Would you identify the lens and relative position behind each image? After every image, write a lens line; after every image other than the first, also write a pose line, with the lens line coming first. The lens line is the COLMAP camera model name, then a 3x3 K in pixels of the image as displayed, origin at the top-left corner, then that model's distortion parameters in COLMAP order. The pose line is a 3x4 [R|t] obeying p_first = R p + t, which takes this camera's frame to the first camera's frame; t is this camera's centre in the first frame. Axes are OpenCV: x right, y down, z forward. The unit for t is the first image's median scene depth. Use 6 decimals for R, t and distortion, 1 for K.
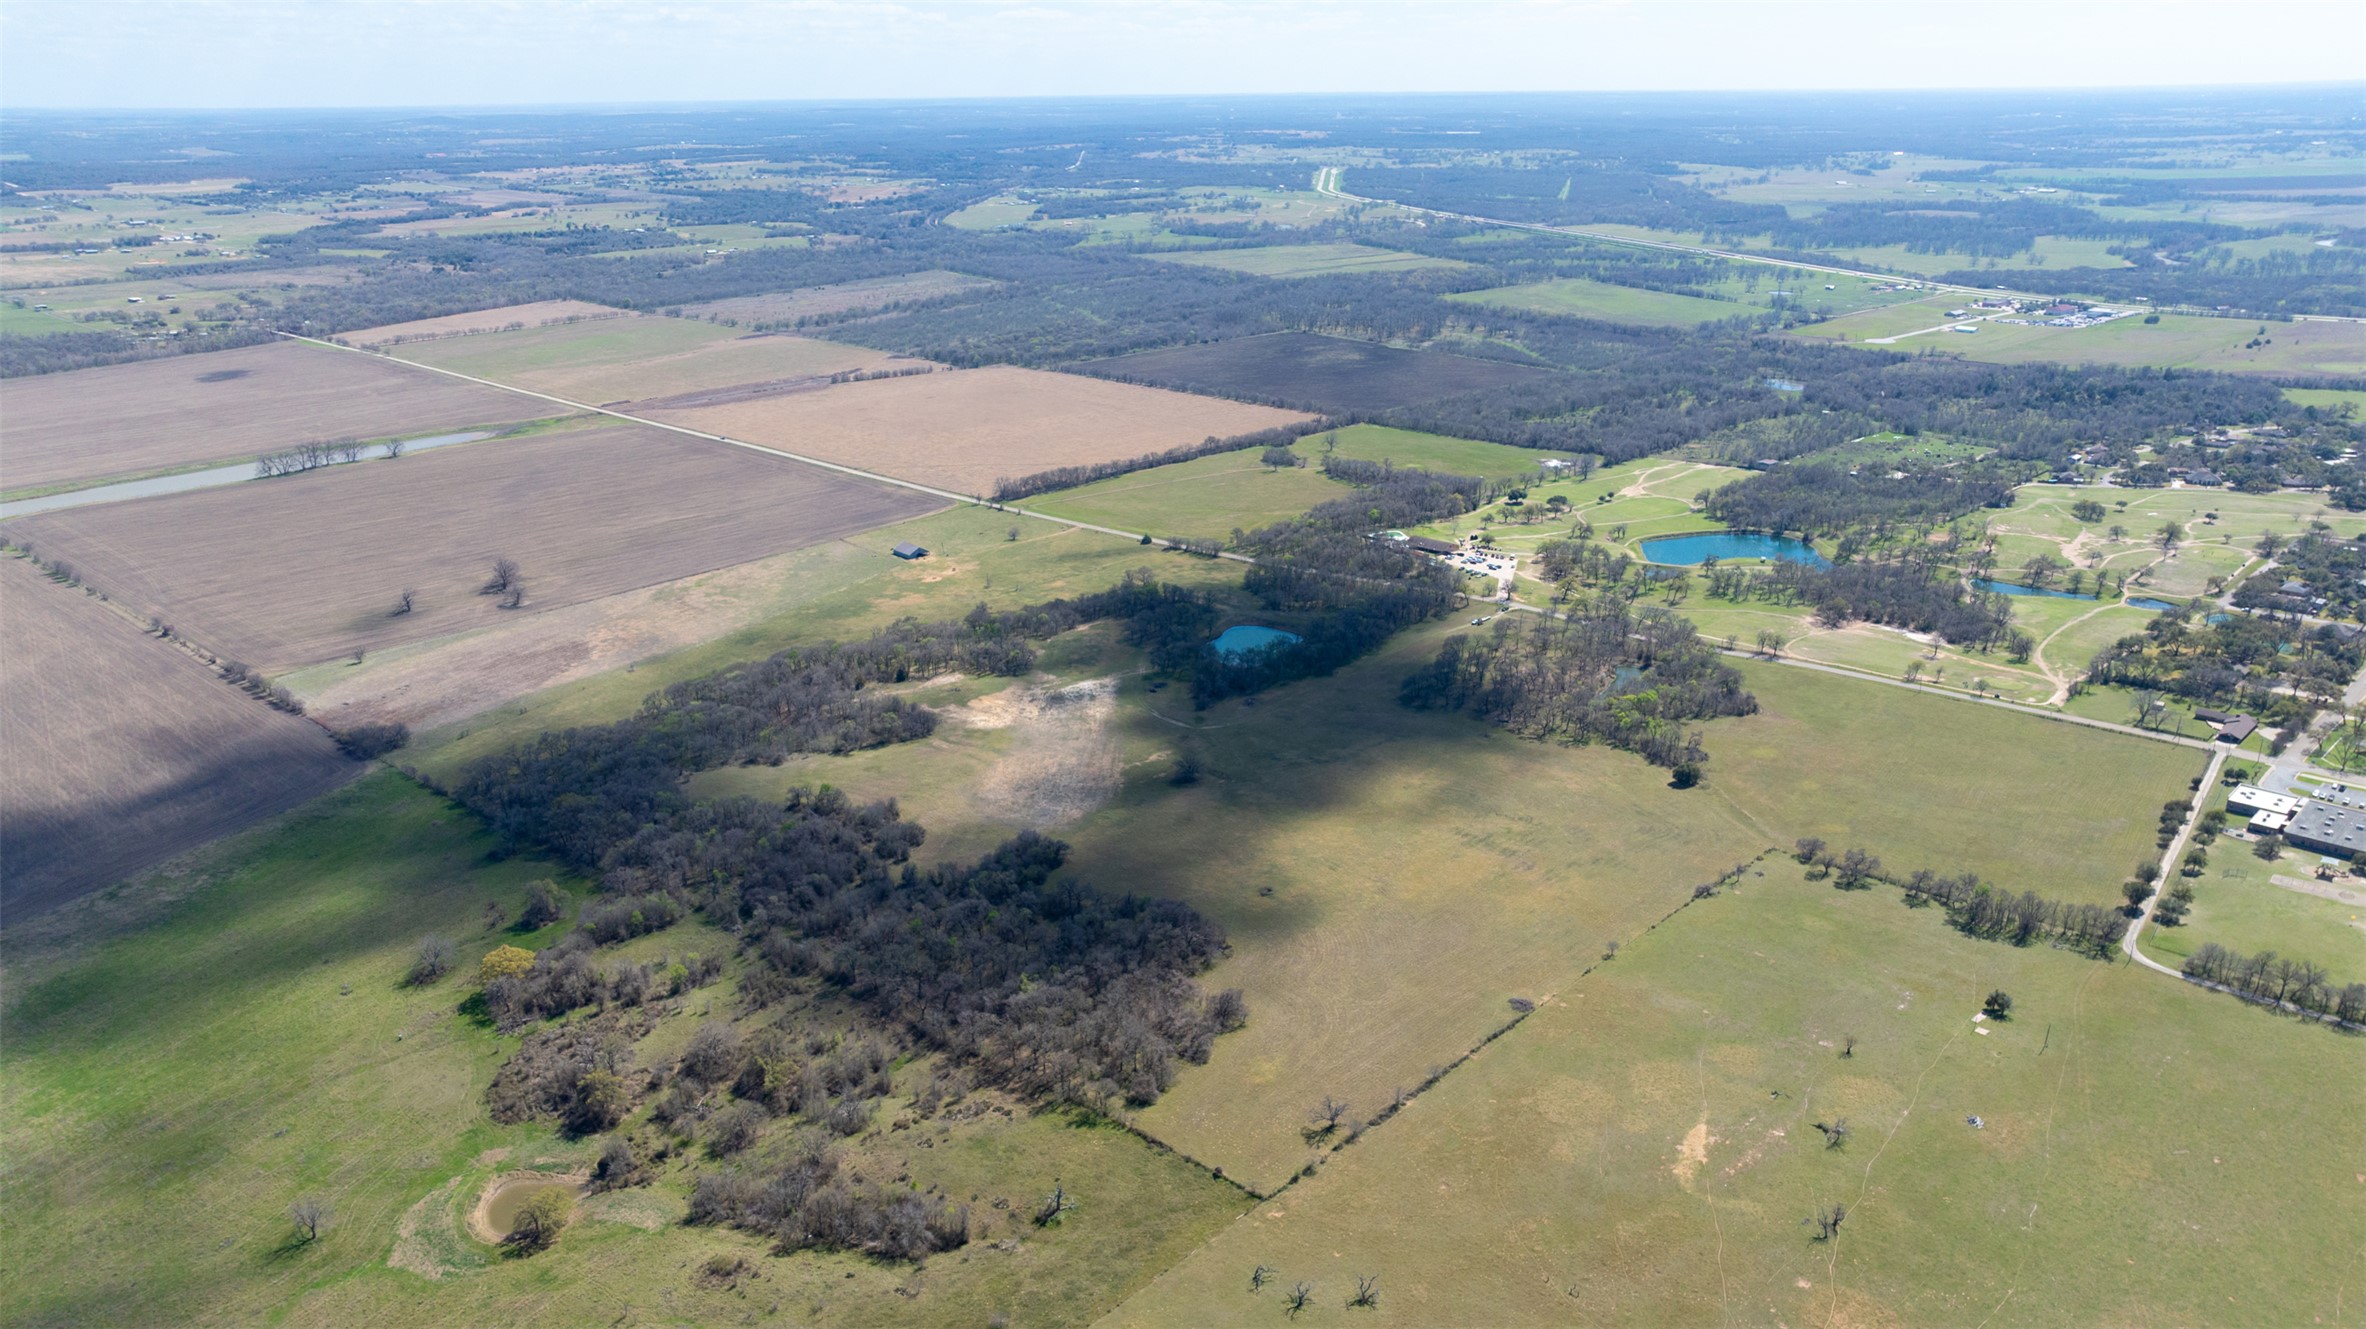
lens RADIAL K [[1702.1, 0, 1196.5], [0, 1702.1, 666.9], [0, 0, 1]] dist [-0.044109, 0.088088]
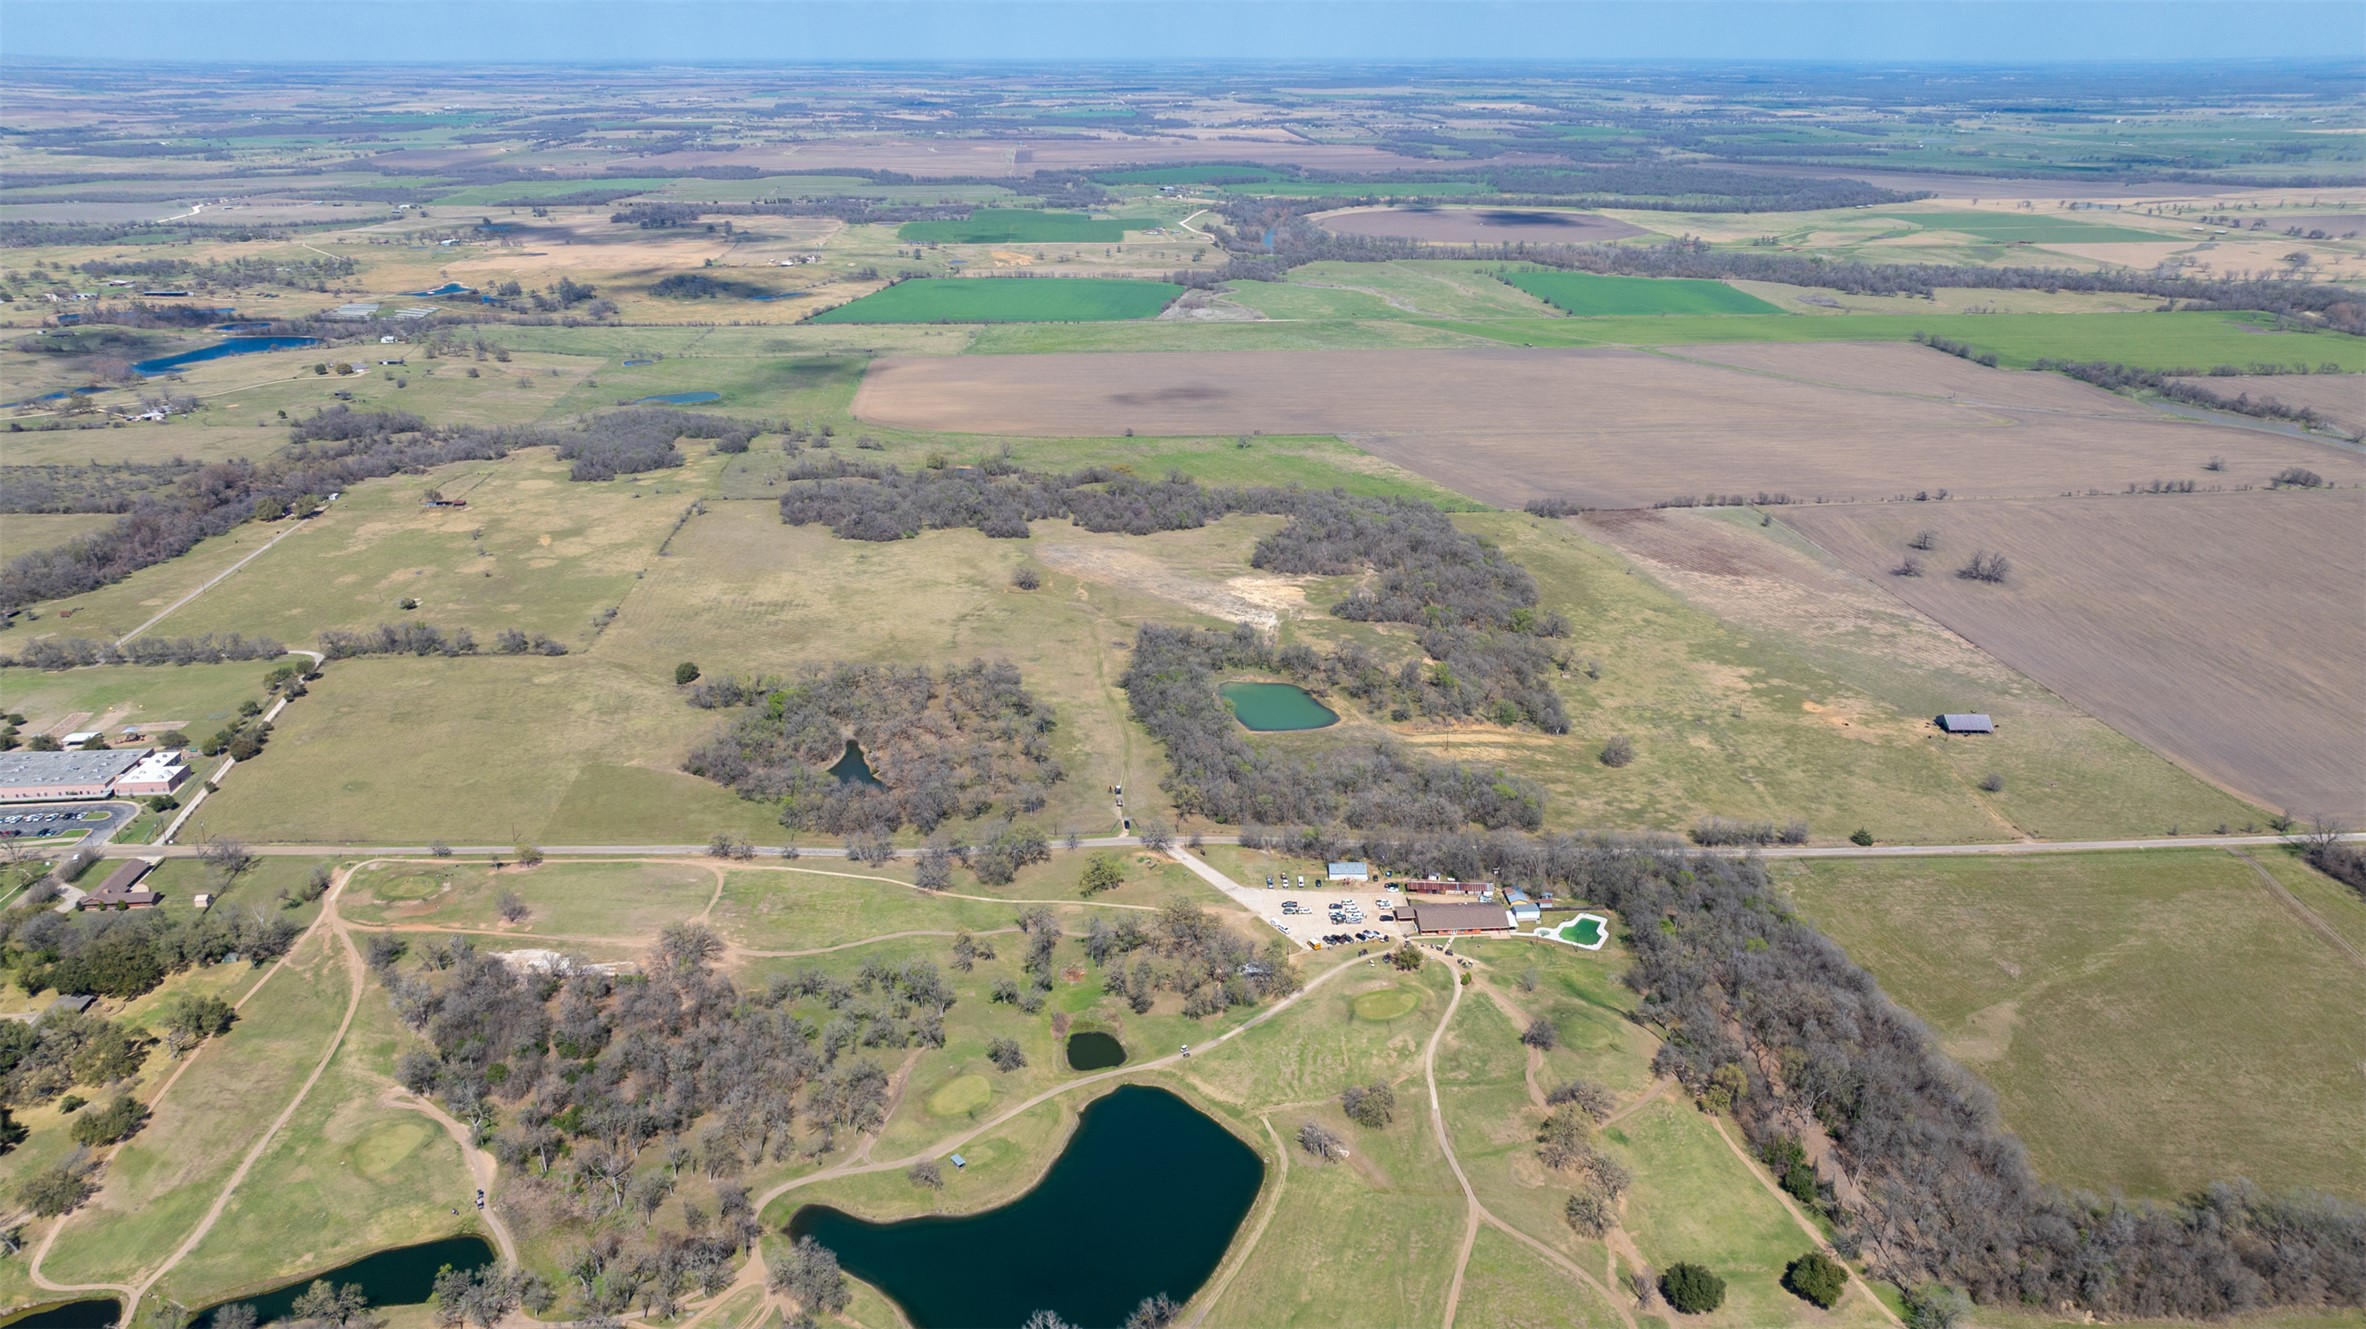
lens RADIAL K [[1687.2, 0, 1193.2], [0, 1687.2, 662.1], [0, 0, 1]] dist [-0.044934, 0.066422]
pose [[-0.666152, 0.268005, -0.695999, 0.667399], [-0.232943, 0.811753, 0.535531, -0.494722], [0.708505, 0.518874, -0.478321, 1.401108]]
